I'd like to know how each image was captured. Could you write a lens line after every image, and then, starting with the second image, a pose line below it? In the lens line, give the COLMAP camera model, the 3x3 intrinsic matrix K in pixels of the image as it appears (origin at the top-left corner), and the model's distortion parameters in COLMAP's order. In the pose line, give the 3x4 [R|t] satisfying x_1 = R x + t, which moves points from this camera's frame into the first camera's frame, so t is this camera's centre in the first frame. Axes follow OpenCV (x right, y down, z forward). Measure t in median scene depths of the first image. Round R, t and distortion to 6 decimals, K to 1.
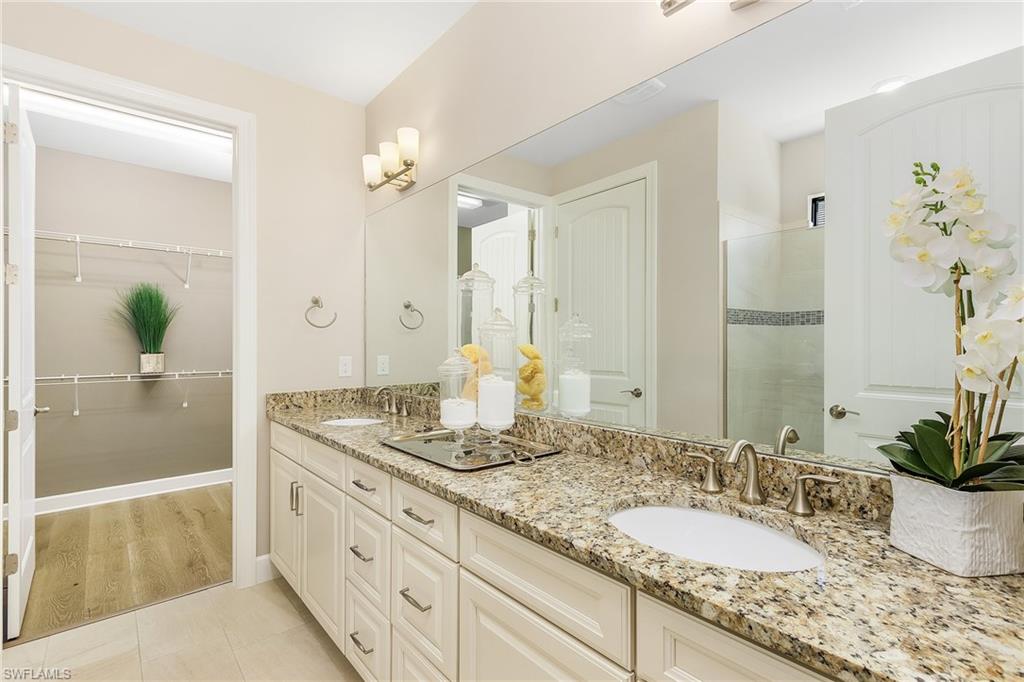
lens RADIAL K [[493.3, 0, 513.8], [0, 493.3, 341.2], [0, 0, 1]] dist [-0.005236, -0.000010]
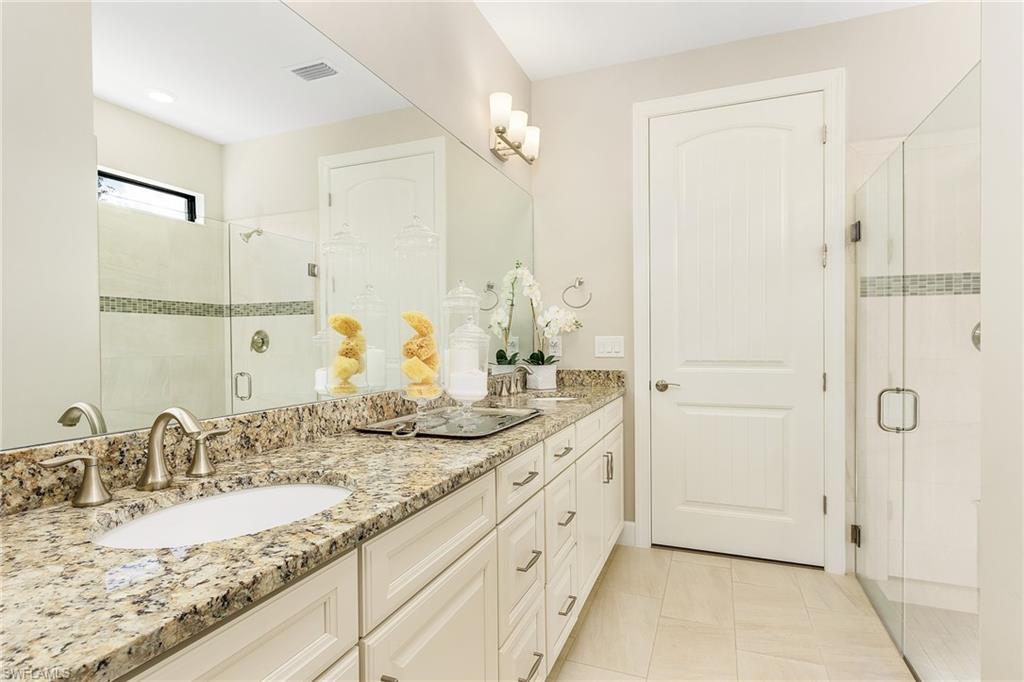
lens RADIAL K [[513.0, 0, 513.7], [0, 513.0, 341.3], [0, 0, 1]] dist [0.000474, -0.000006]
pose [[-0.476848, -0.002830, 0.878981, -0.929153], [0.006530, 0.999956, 0.006762, 0.048618], [-0.878961, 0.008964, -0.476809, 1.260688]]
